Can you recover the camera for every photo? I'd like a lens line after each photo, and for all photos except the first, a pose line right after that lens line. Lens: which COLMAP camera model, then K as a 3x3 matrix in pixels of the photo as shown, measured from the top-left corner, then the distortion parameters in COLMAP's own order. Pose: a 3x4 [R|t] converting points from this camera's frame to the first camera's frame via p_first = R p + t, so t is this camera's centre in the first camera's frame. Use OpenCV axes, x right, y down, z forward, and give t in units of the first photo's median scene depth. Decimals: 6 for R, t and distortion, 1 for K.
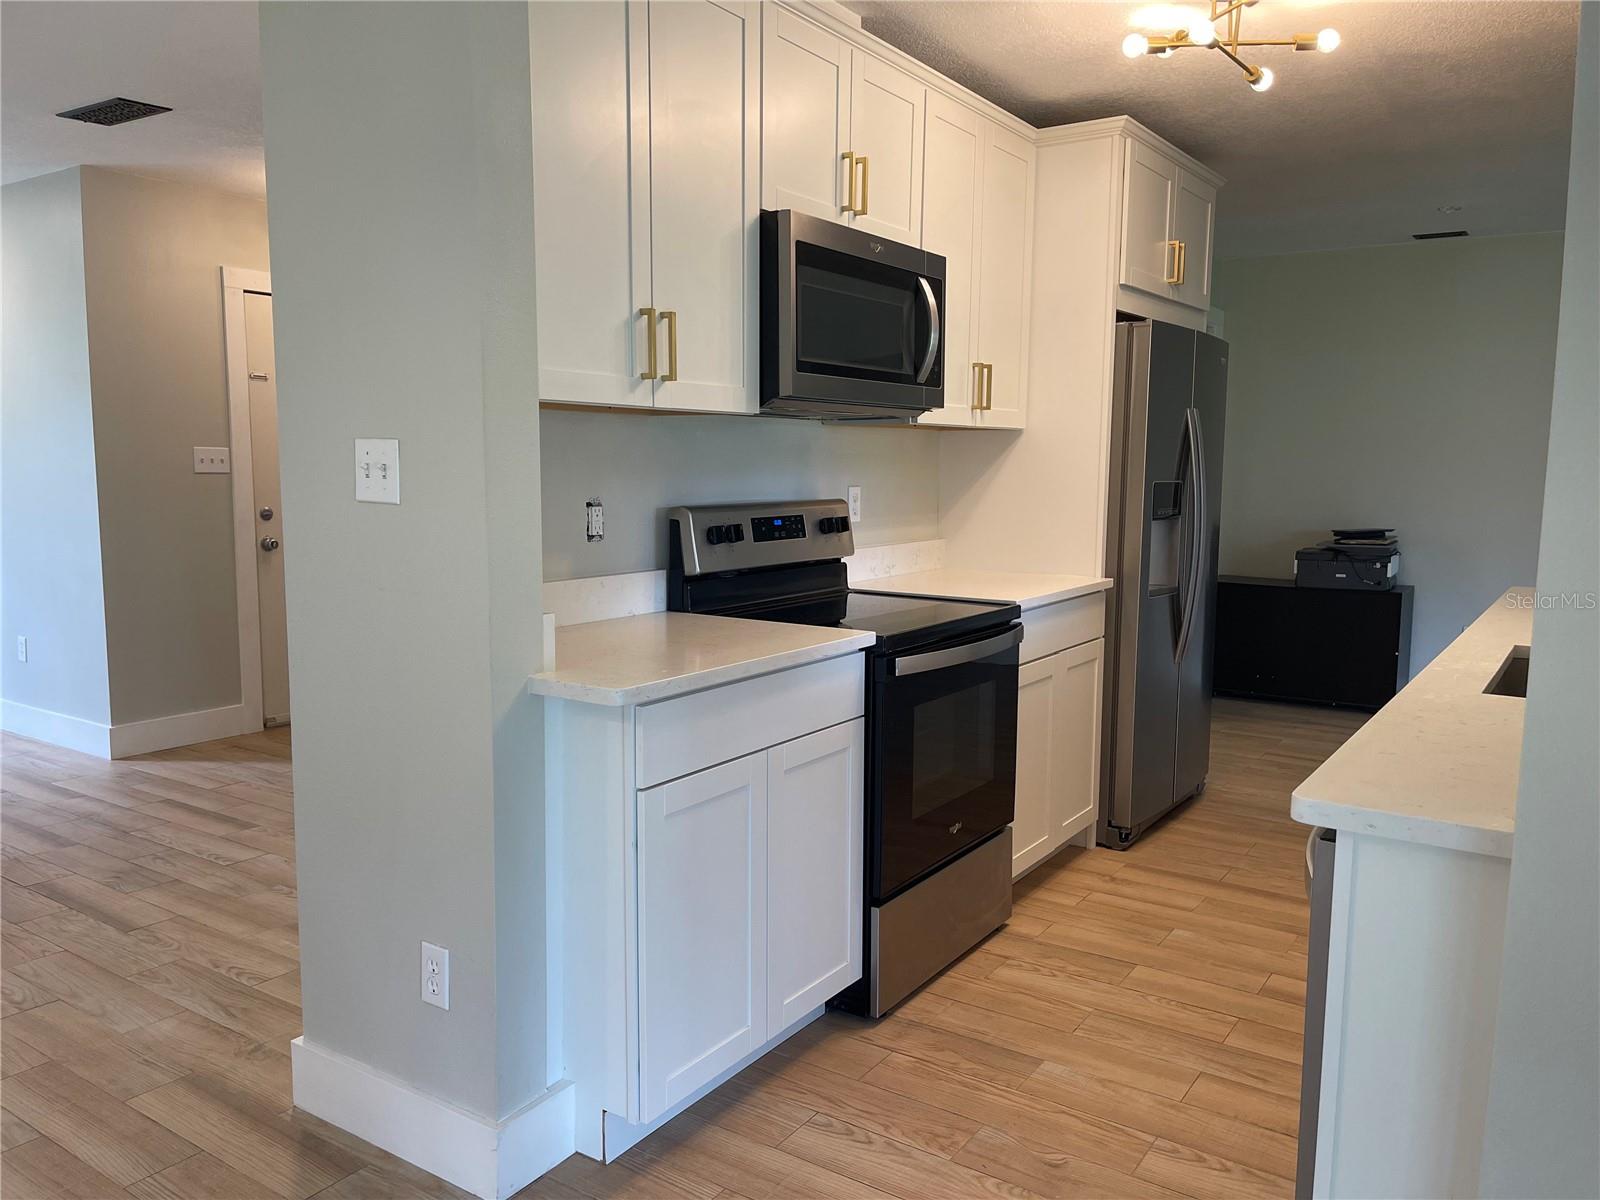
lens RADIAL K [[1200.9, 0, 804.4], [0, 1200.9, 569.5], [0, 0, 1]] dist [0.085561, -0.132826]
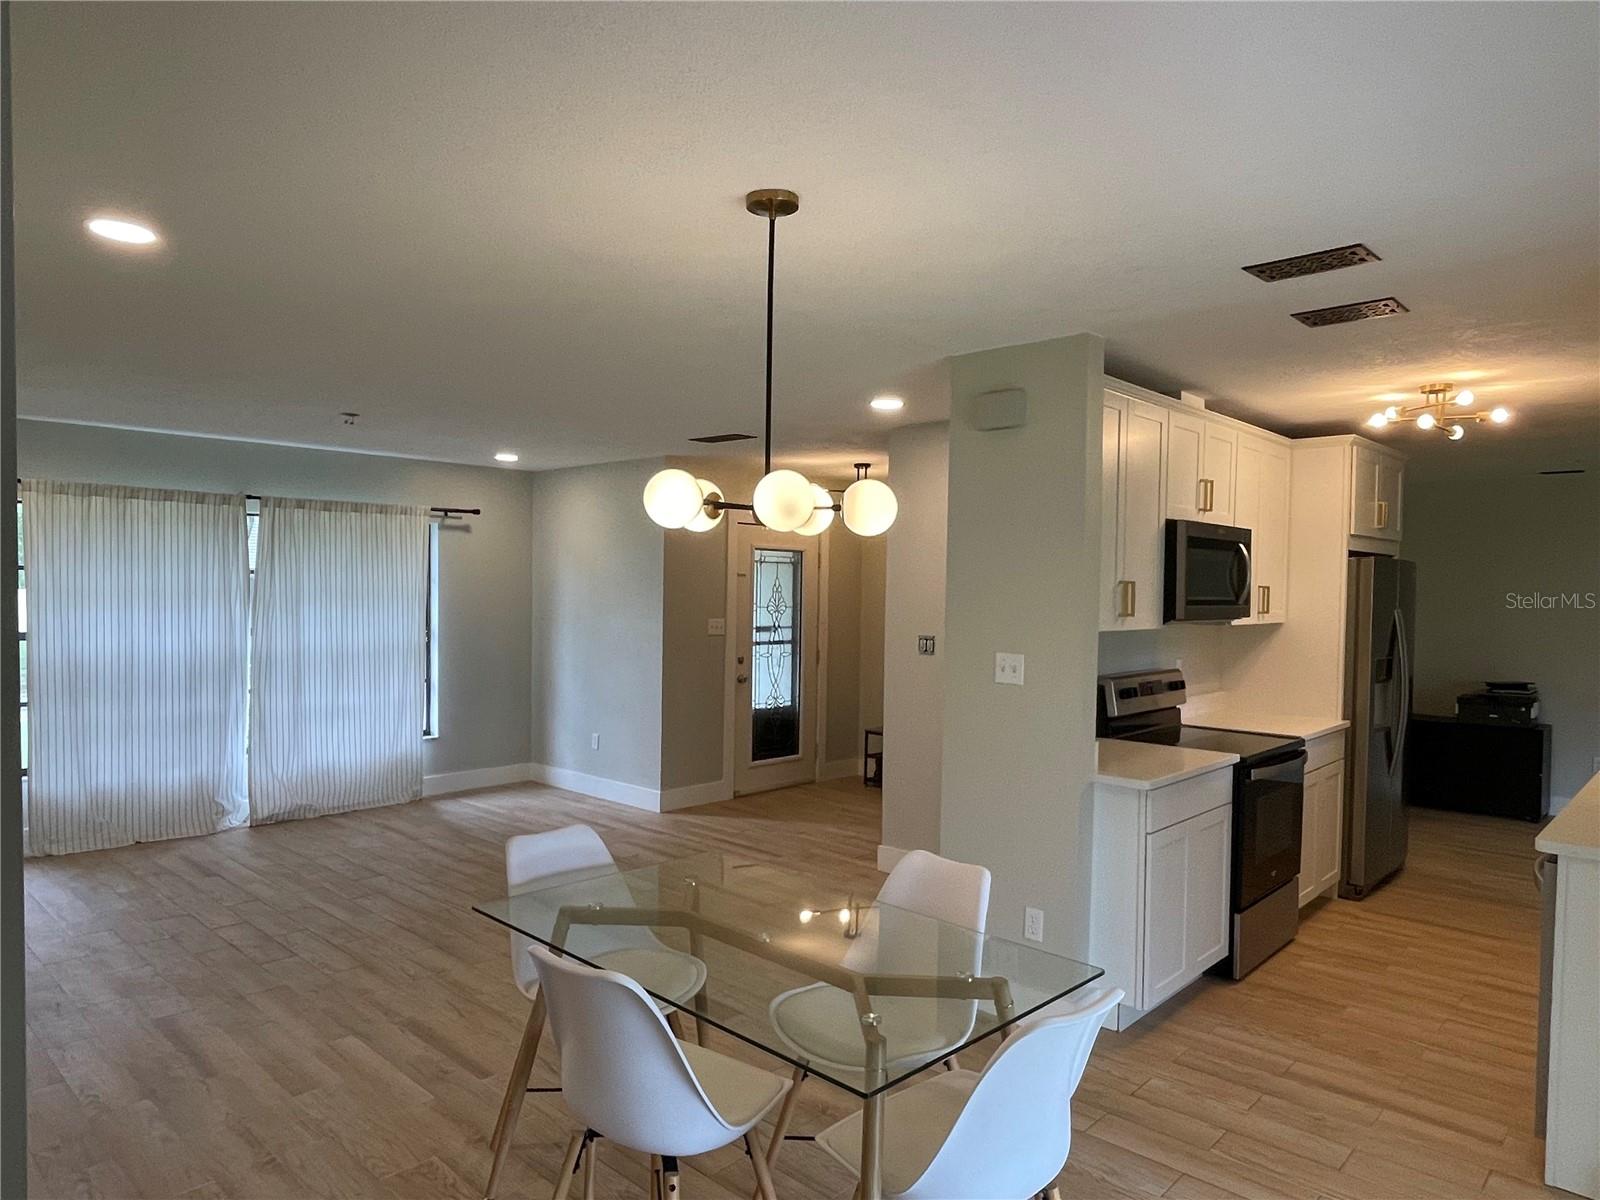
lens RADIAL K [[978.5, 0, 800.0], [0, 978.5, 600.0], [0, 0, 1]] dist [0.002500, -0.015700]
pose [[0.984298, 0.005410, -0.176433, -0.249918], [-0.020534, 0.996254, -0.084007, -0.031206], [0.175317, 0.086310, 0.980721, -0.420169]]
